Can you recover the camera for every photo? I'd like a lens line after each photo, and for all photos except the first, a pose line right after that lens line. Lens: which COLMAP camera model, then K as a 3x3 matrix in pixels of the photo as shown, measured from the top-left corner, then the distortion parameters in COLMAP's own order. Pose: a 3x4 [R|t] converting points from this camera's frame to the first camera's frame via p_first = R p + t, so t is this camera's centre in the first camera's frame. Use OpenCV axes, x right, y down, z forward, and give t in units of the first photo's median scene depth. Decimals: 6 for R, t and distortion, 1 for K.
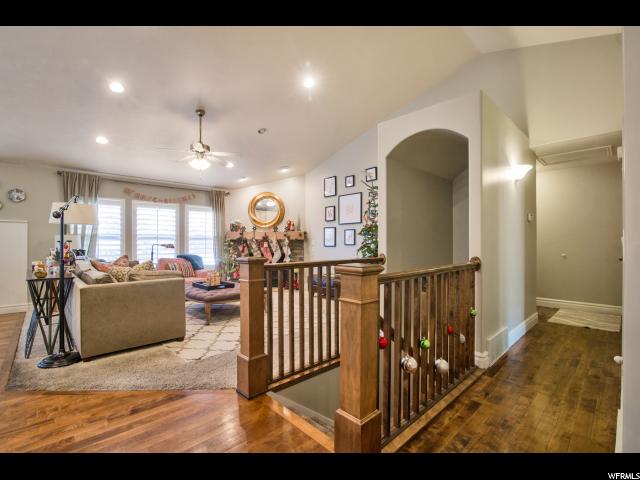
lens RADIAL K [[295.7, 0, 321.1], [0, 295.7, 240.2], [0, 0, 1]] dist [-0.016254, -0.000519]
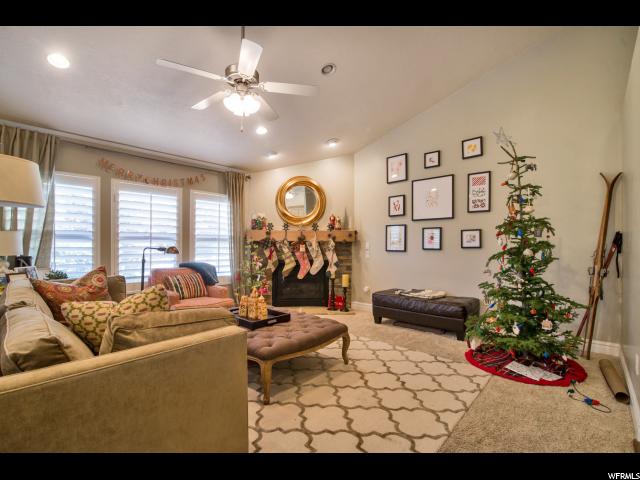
lens RADIAL K [[295.7, 0, 320.4], [0, 295.7, 244.6], [0, 0, 1]] dist [-0.016254, -0.000519]
pose [[0.998208, 0.004784, 0.059655, -0.199865], [-0.005089, 0.999975, 0.004955, 0.002127], [-0.059630, -0.005250, 0.998207, 0.295122]]
